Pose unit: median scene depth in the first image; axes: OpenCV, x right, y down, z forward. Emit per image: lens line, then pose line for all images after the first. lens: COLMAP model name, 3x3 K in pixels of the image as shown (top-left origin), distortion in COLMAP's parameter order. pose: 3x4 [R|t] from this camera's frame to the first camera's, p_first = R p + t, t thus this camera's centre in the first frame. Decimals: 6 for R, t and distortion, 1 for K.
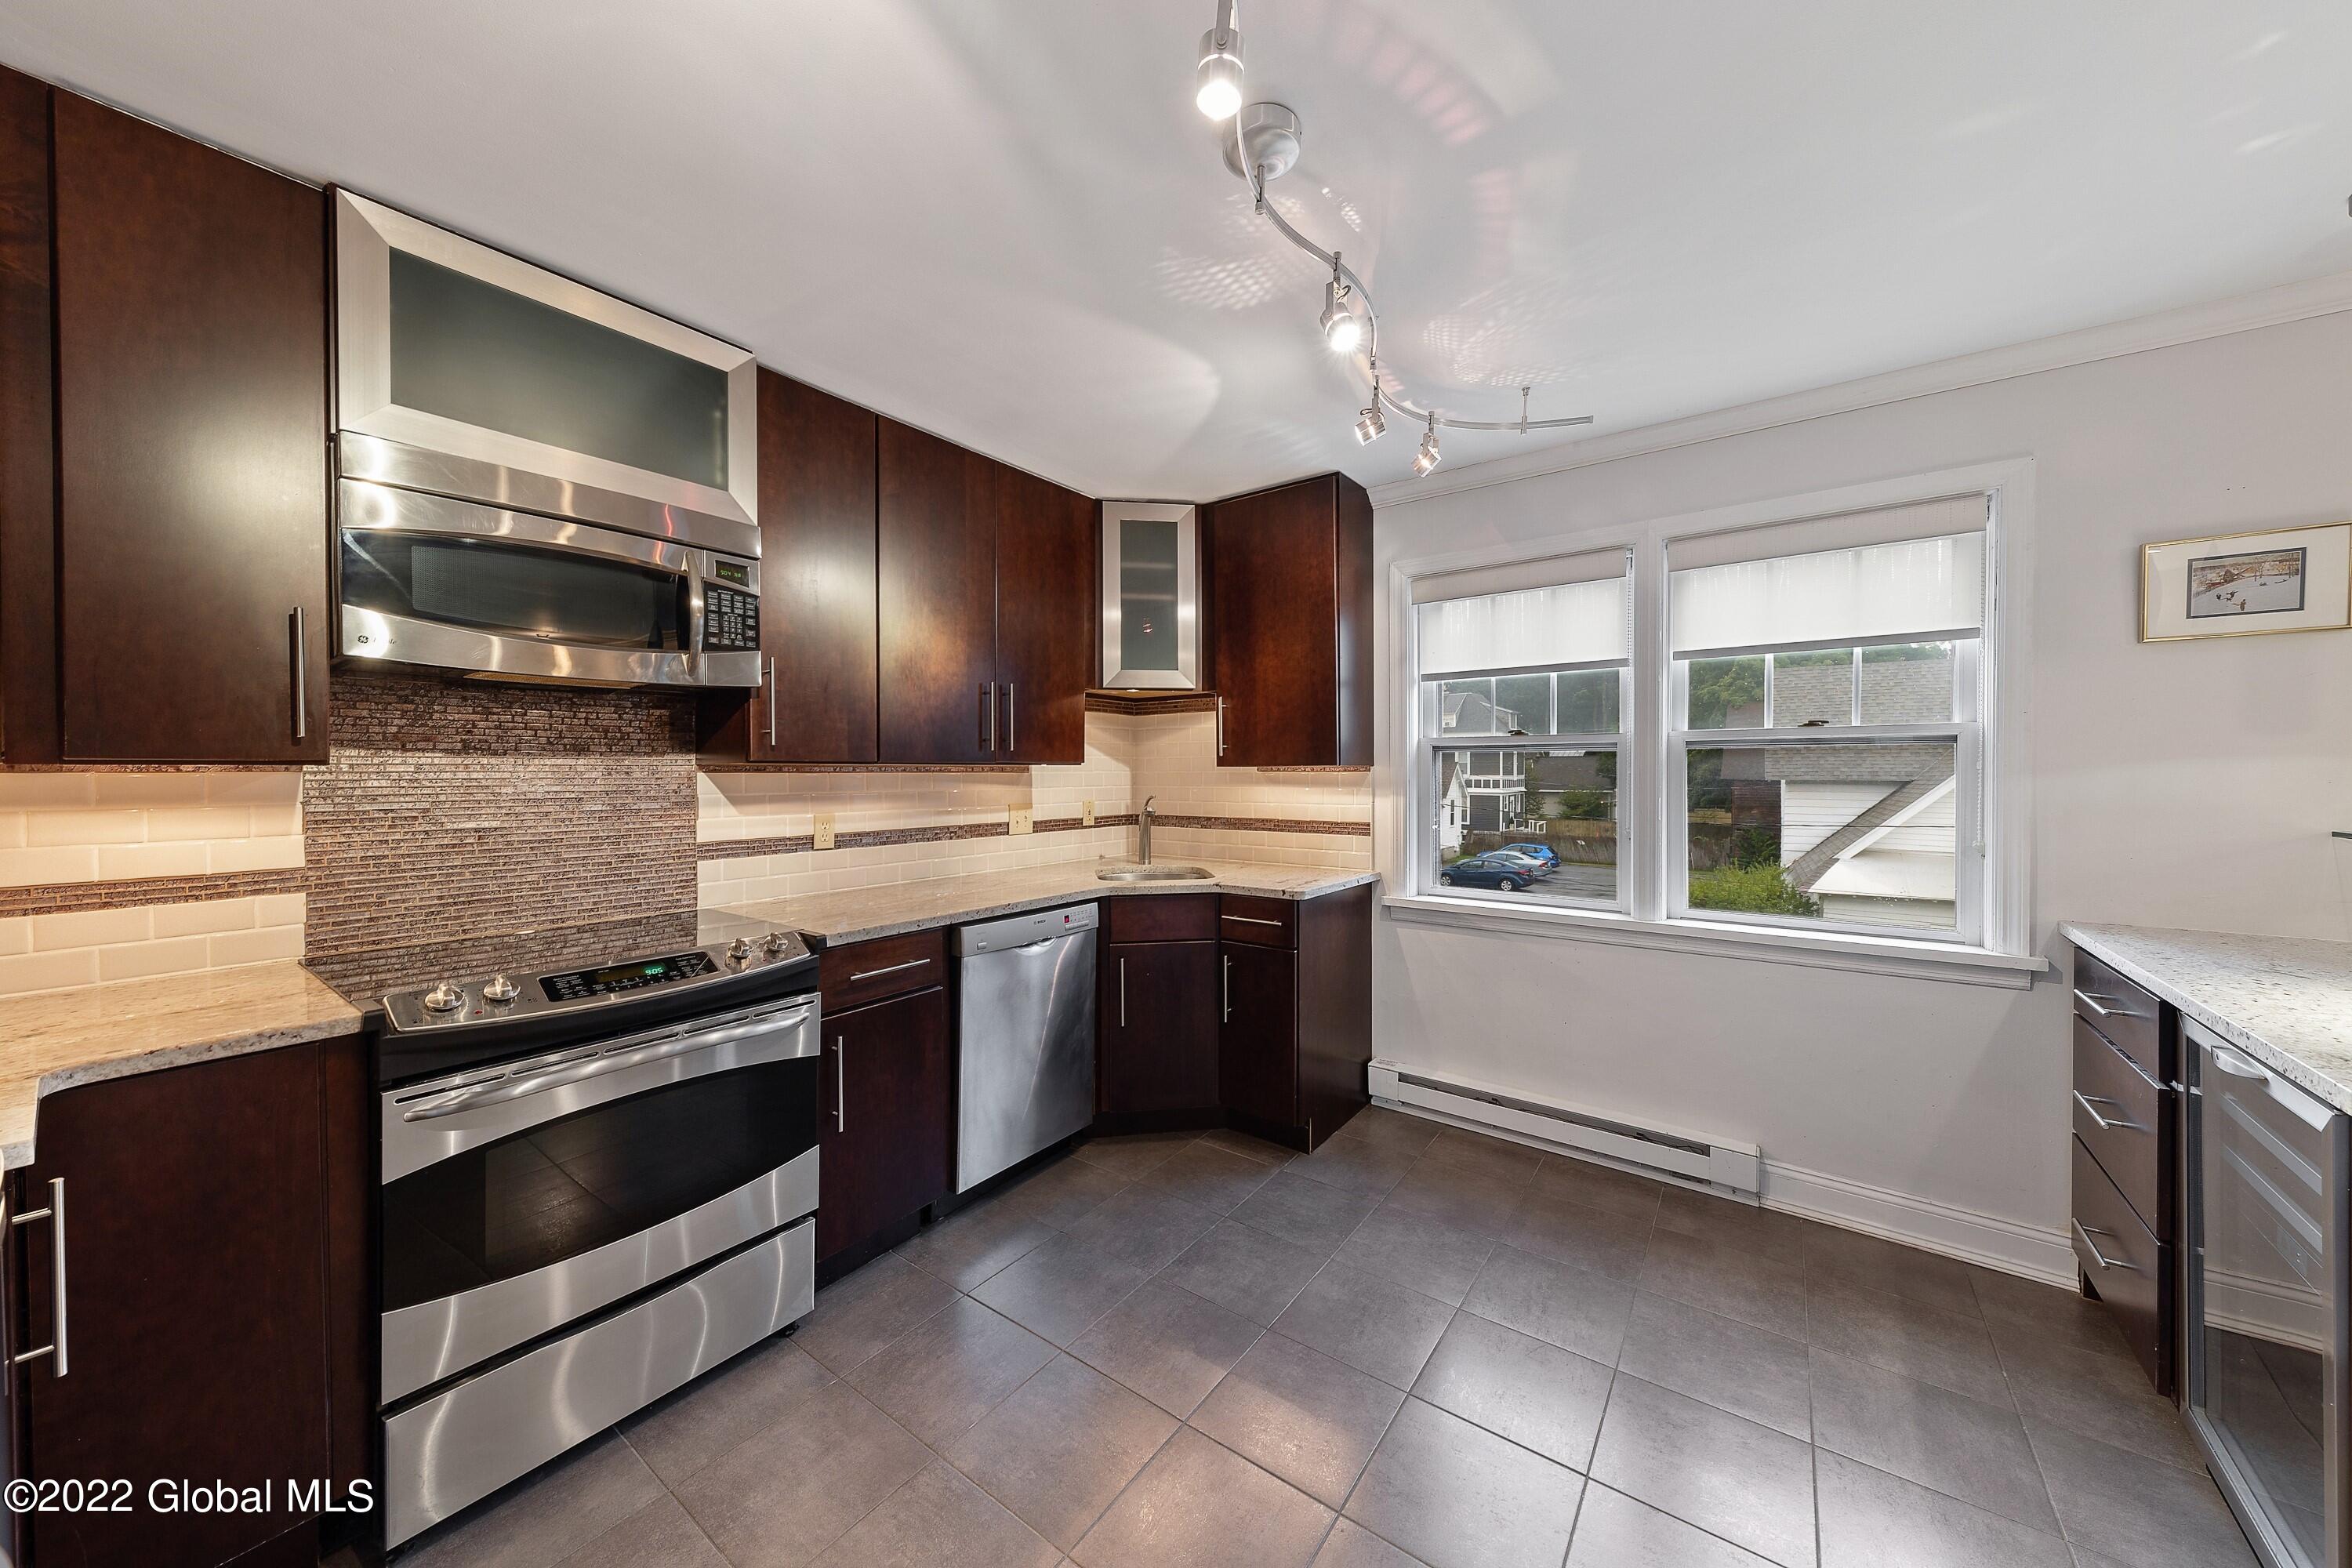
lens RADIAL K [[816.4, 0, 1169.1], [0, 816.4, 758.4], [0, 0, 1]] dist [0.010146, -0.002157]
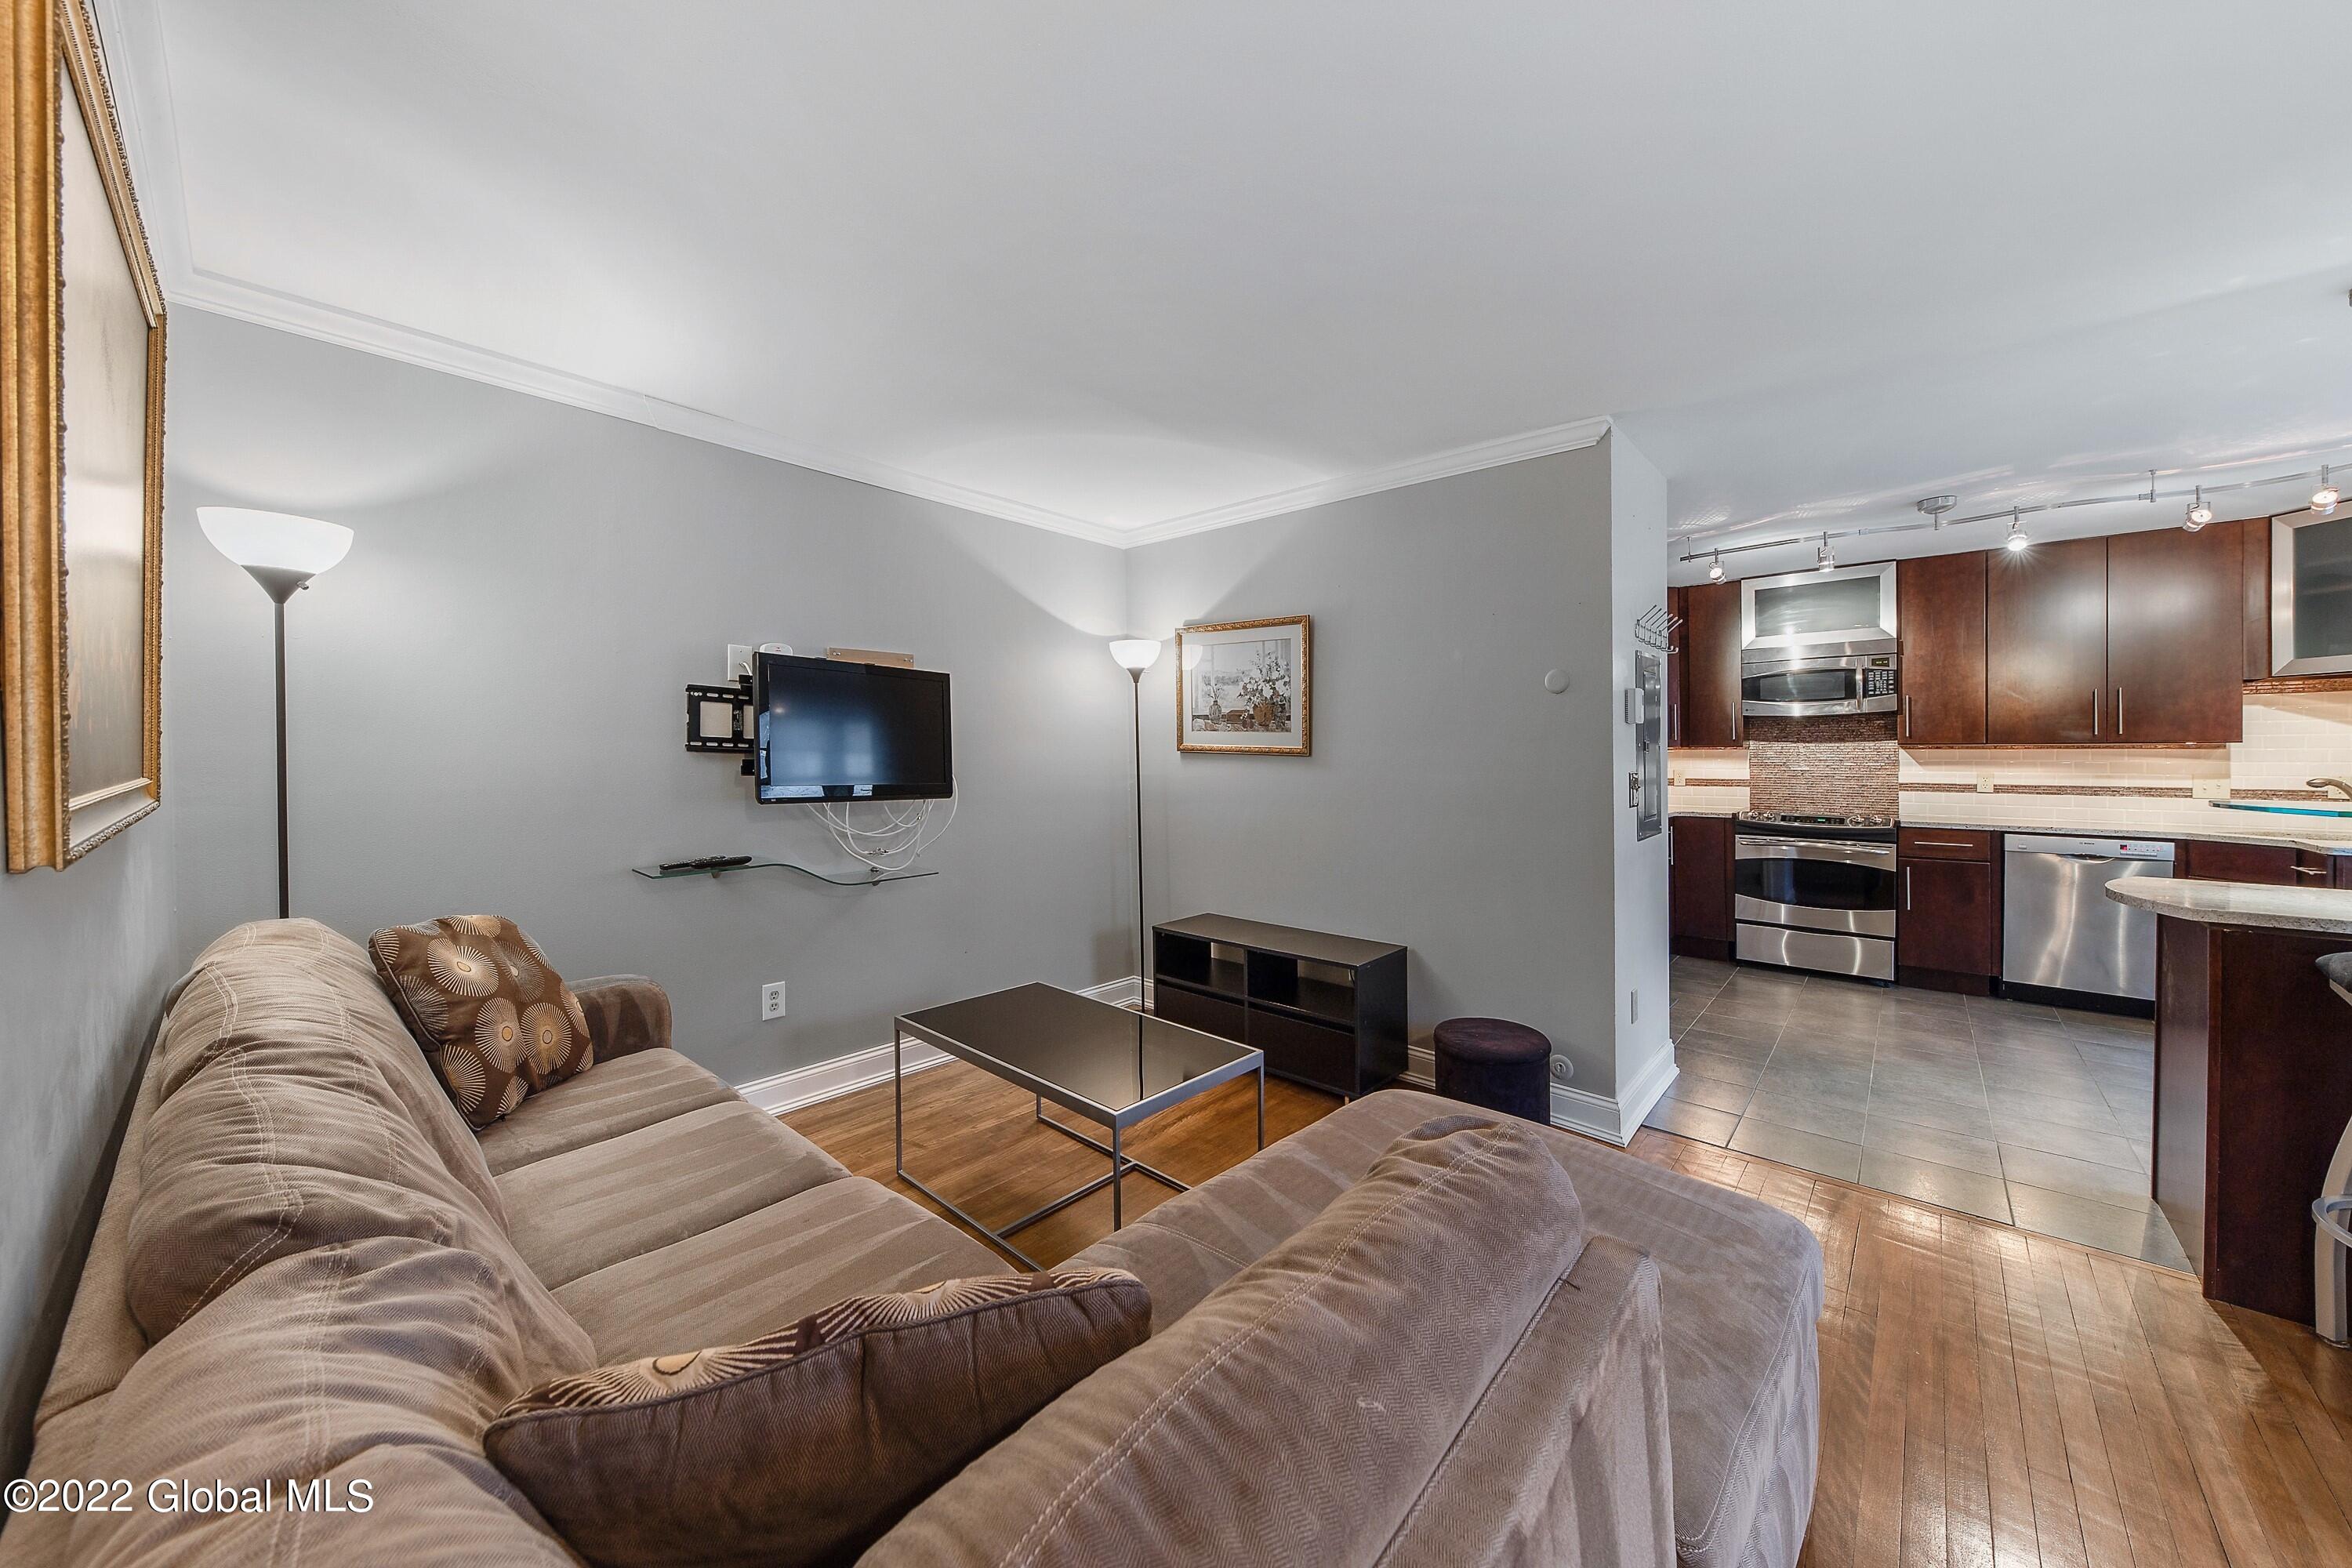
lens RADIAL K [[809.0, 0, 1268.5], [0, 809.0, 757.5], [0, 0, 1]] dist [0.026783, -0.000528]
pose [[-0.056388, 0.008907, -0.998369, 1.583844], [0.020331, 0.999763, 0.007771, -0.011508], [0.998202, -0.019859, -0.056555, -0.502774]]
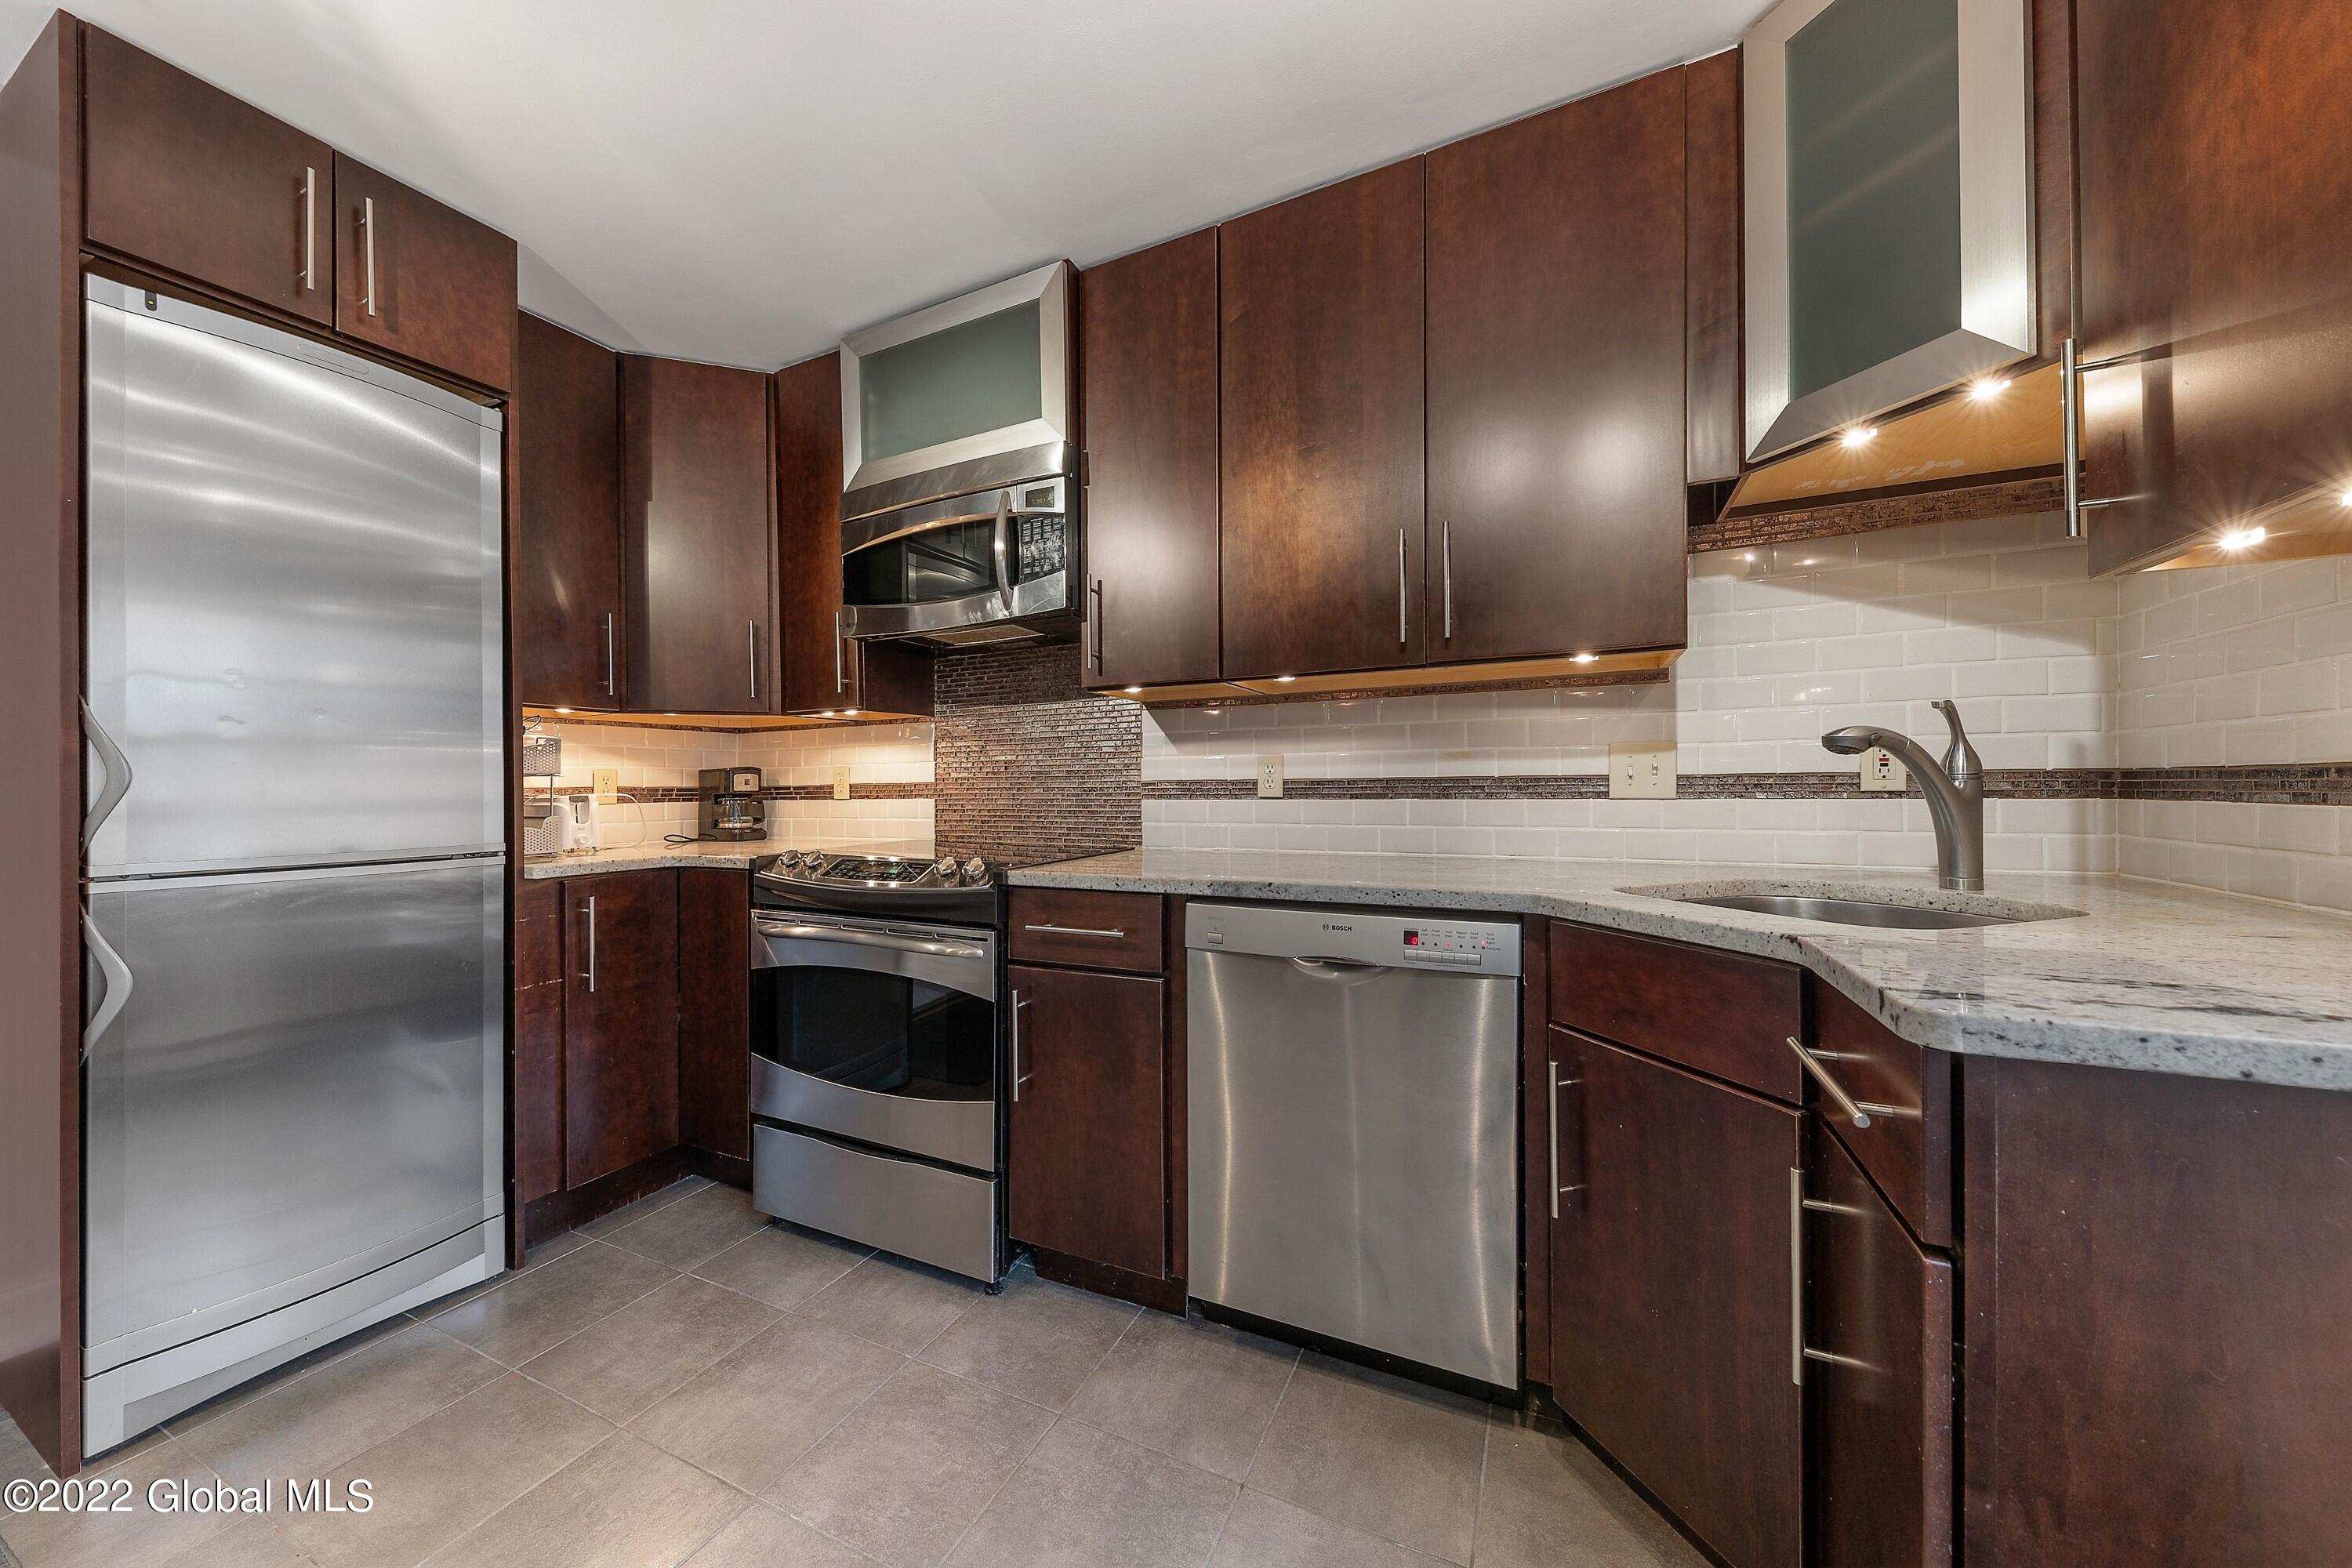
lens RADIAL K [[816.4, 0, 1174.9], [0, 816.4, 781.7], [0, 0, 1]] dist [0.010146, -0.002157]
pose [[0.183952, -0.008940, -0.982895, 0.382121], [0.021653, 0.999753, -0.005041, 0.103947], [0.982697, -0.020355, 0.184100, 0.812773]]
